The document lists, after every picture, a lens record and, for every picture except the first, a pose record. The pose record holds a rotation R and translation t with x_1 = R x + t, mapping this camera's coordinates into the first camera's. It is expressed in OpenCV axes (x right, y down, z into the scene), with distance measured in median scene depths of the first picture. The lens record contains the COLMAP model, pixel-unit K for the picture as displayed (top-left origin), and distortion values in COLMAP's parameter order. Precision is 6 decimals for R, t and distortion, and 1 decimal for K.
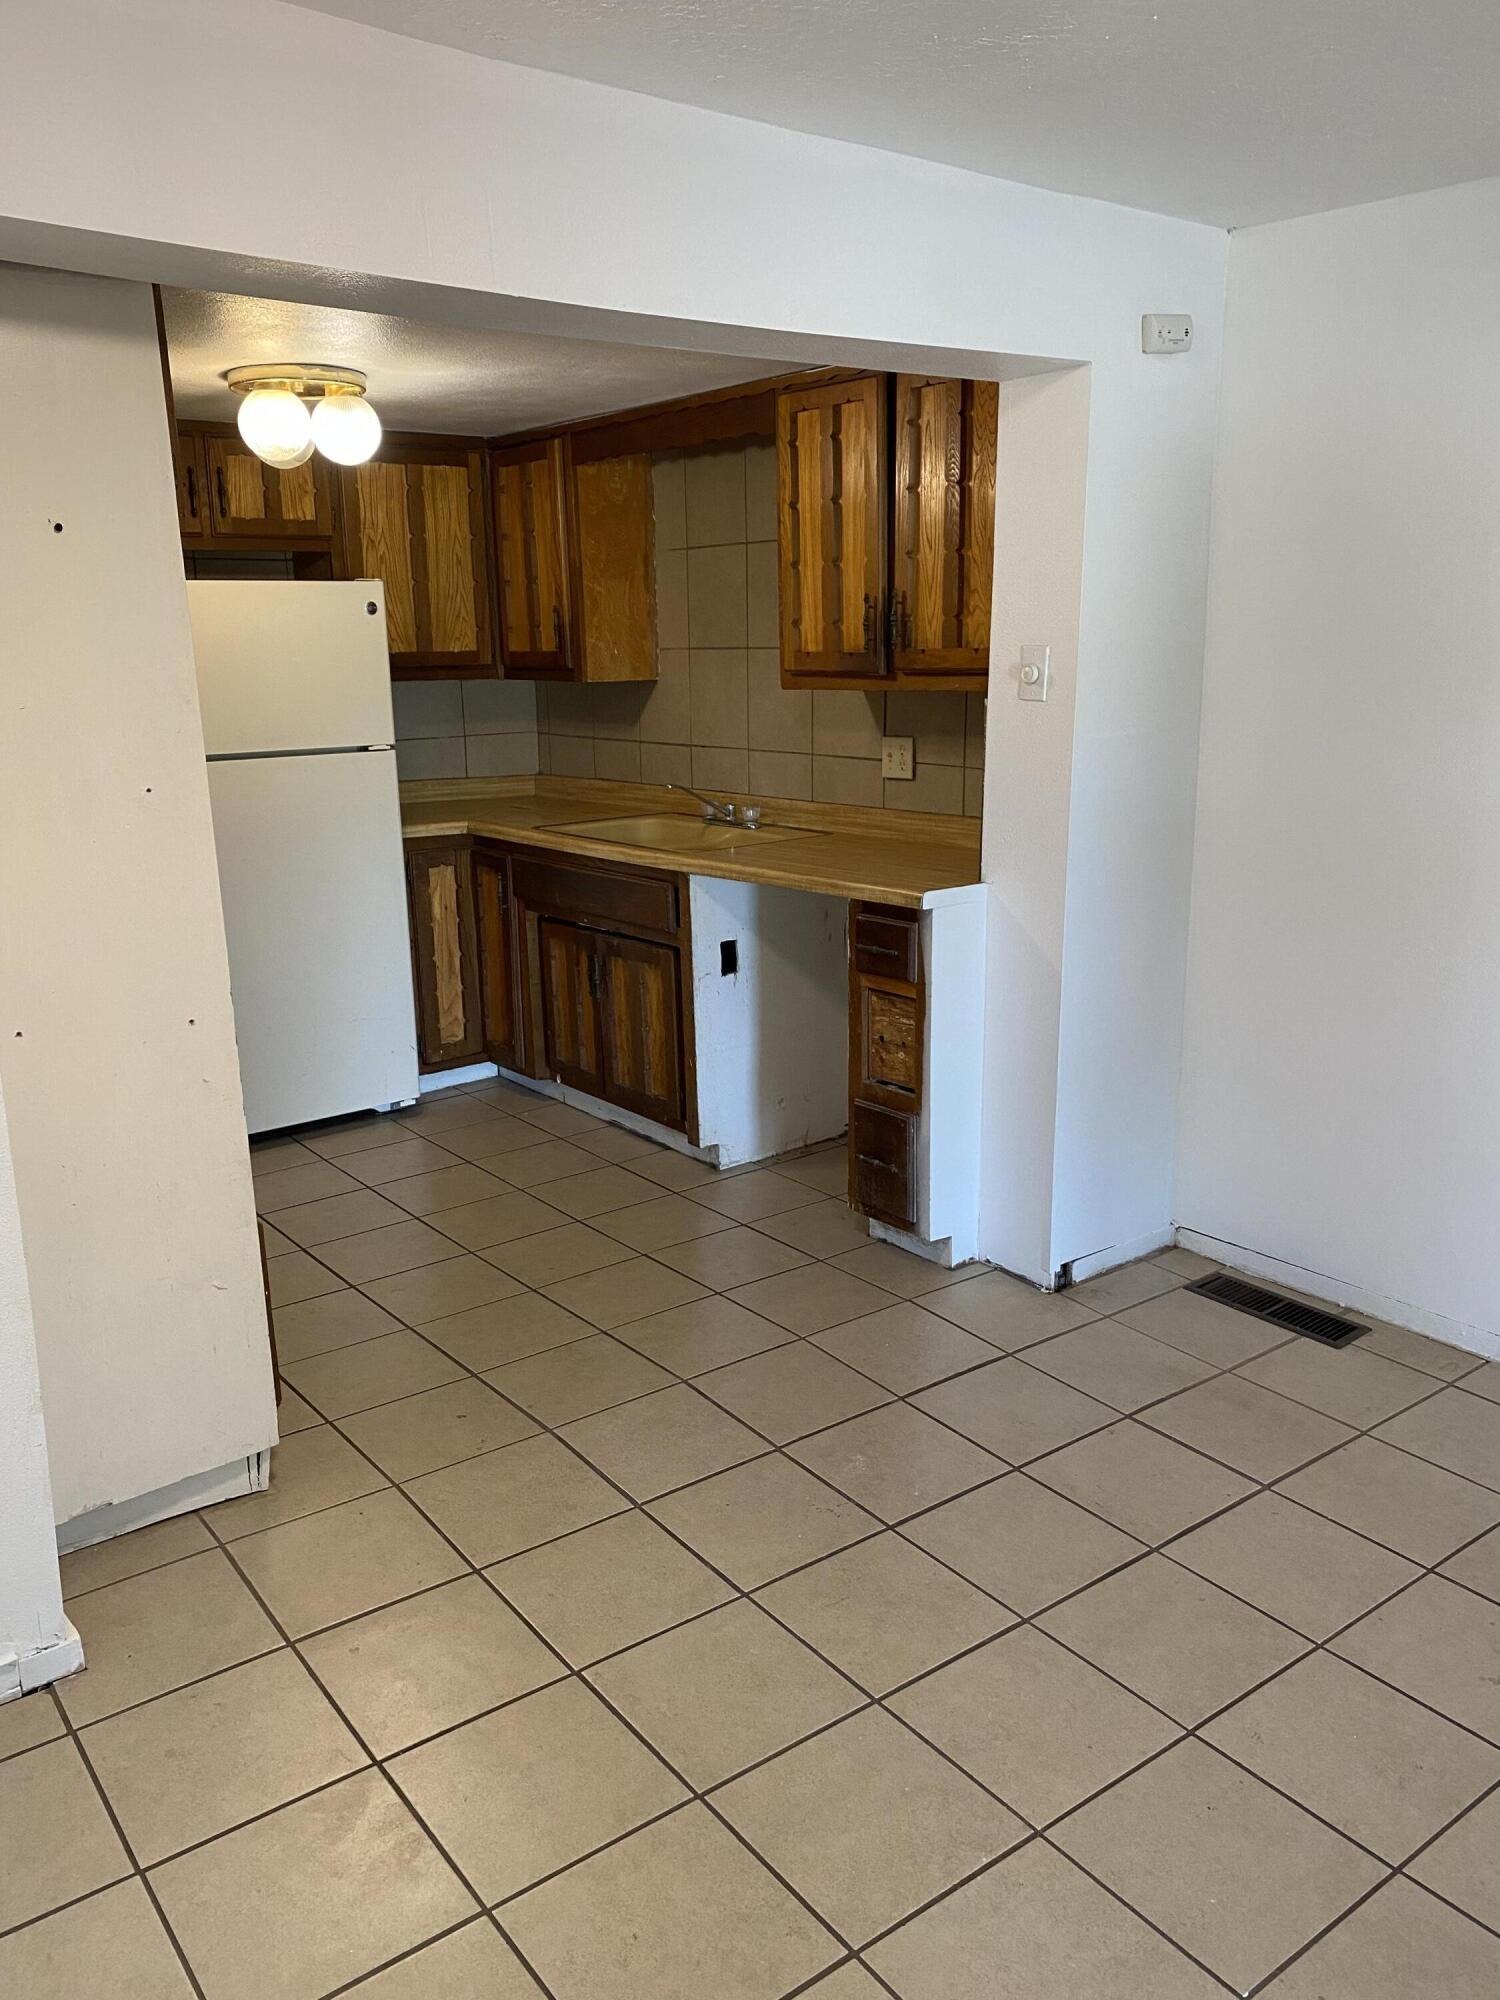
lens RADIAL K [[1553.8, 0, 753.5], [0, 1553.8, 1021.0], [0, 0, 1]] dist [0.187201, -0.548964]
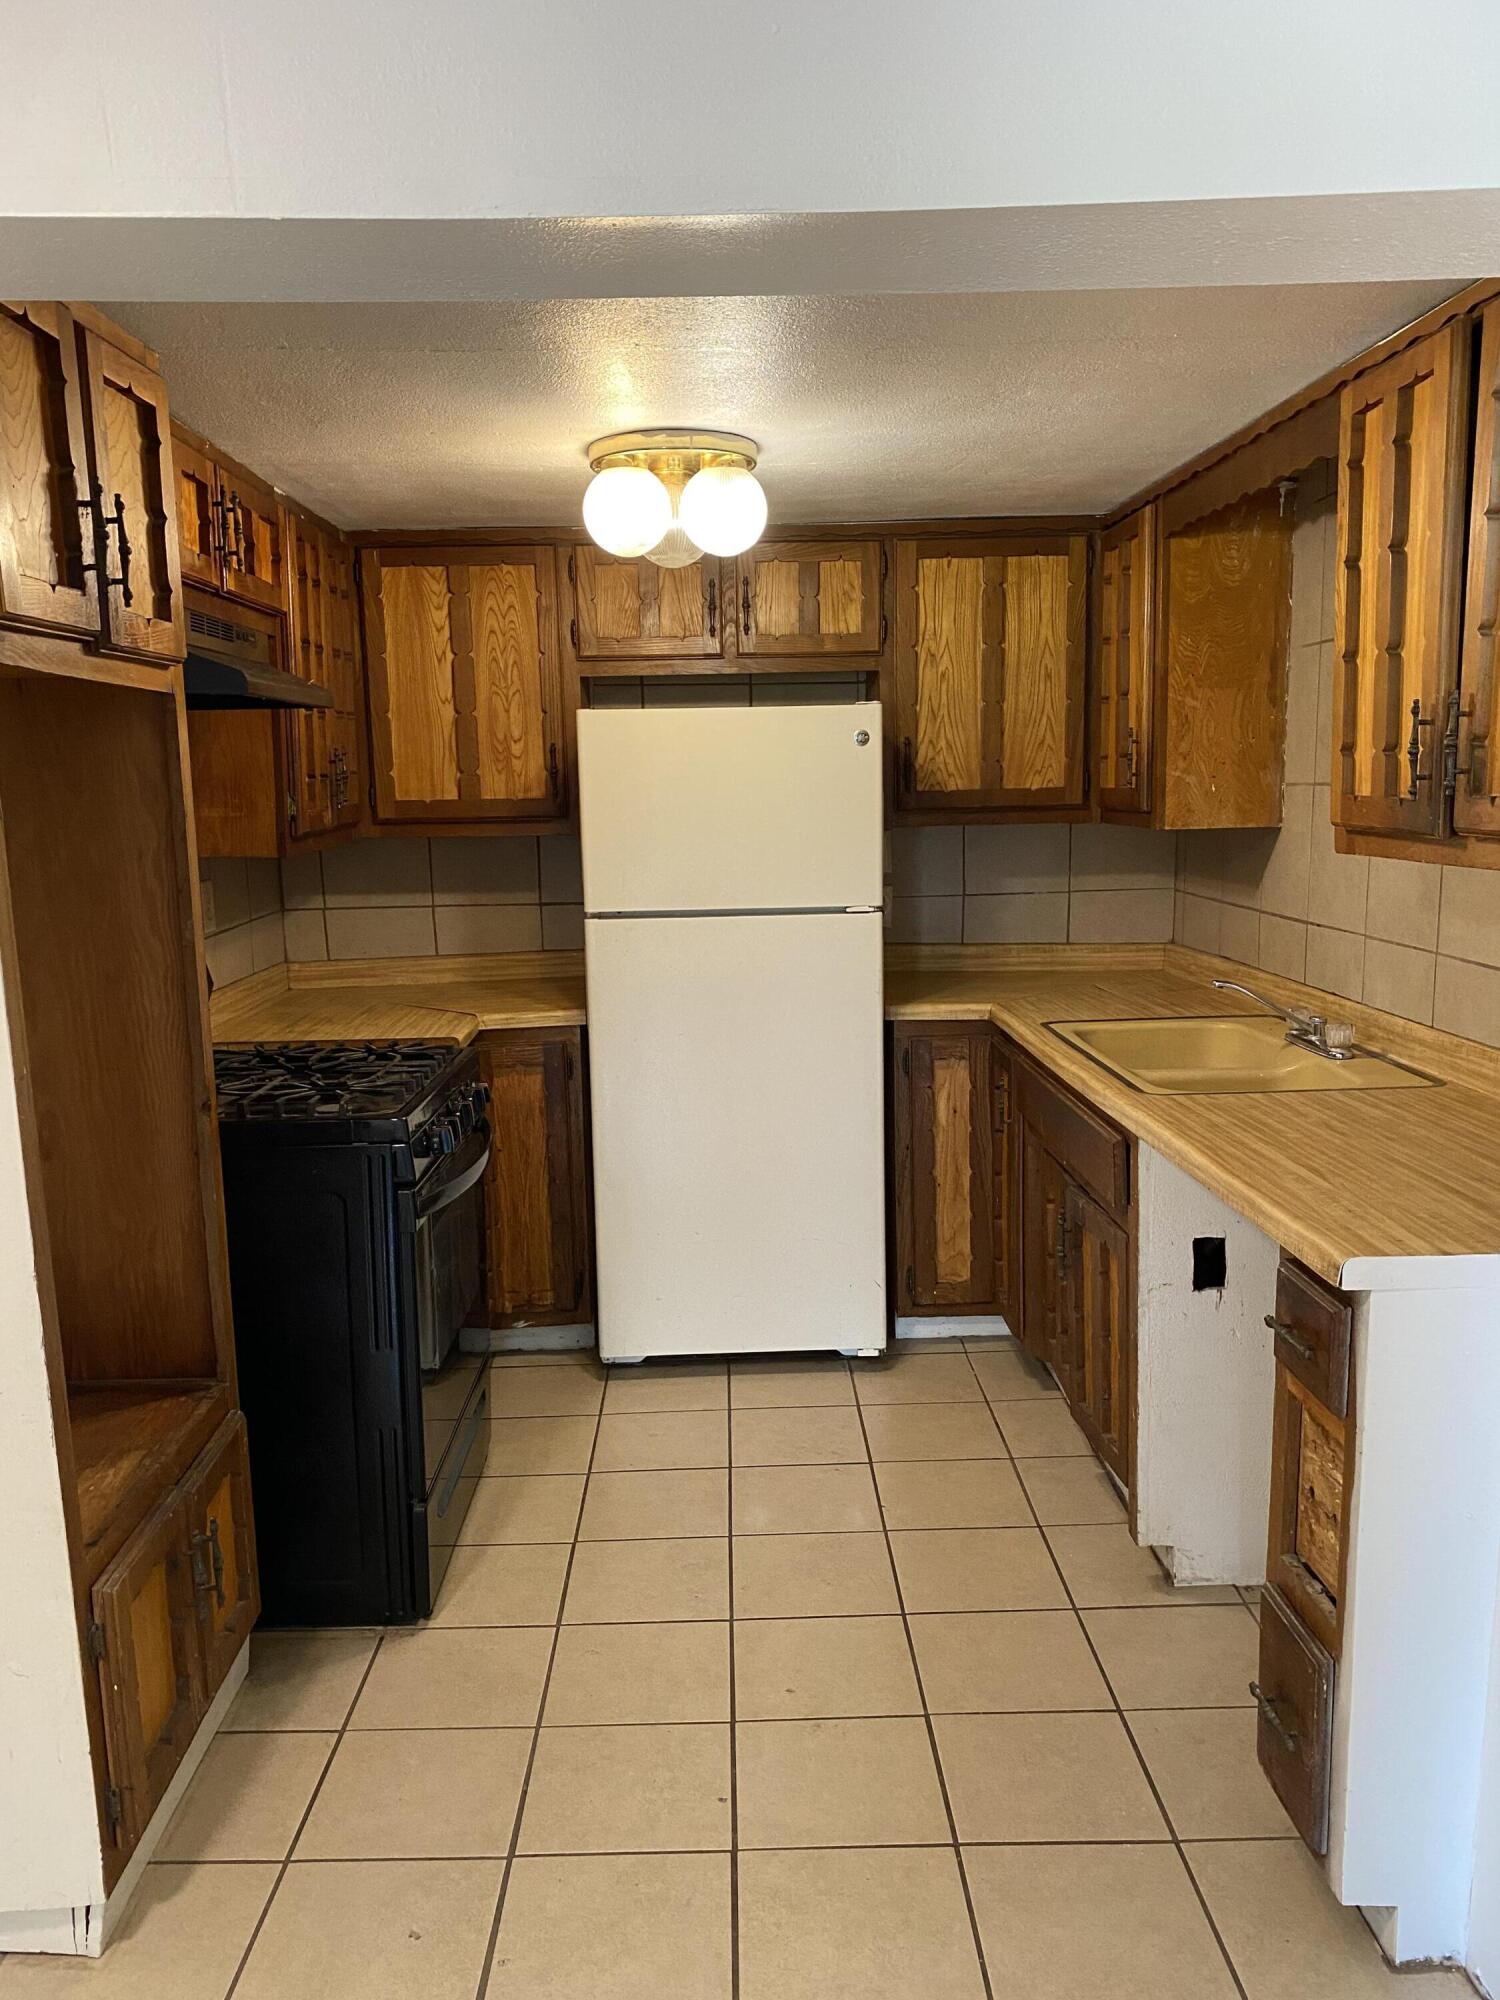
lens RADIAL K [[1547.4, 0, 749.9], [0, 1547.4, 1035.3], [0, 0, 1]] dist [0.036860, -0.040071]
pose [[0.799951, 0.101900, -0.591350, 0.178265], [-0.138172, 0.990275, -0.016271, -0.085970], [0.583941, 0.094723, 0.806251, 0.326763]]
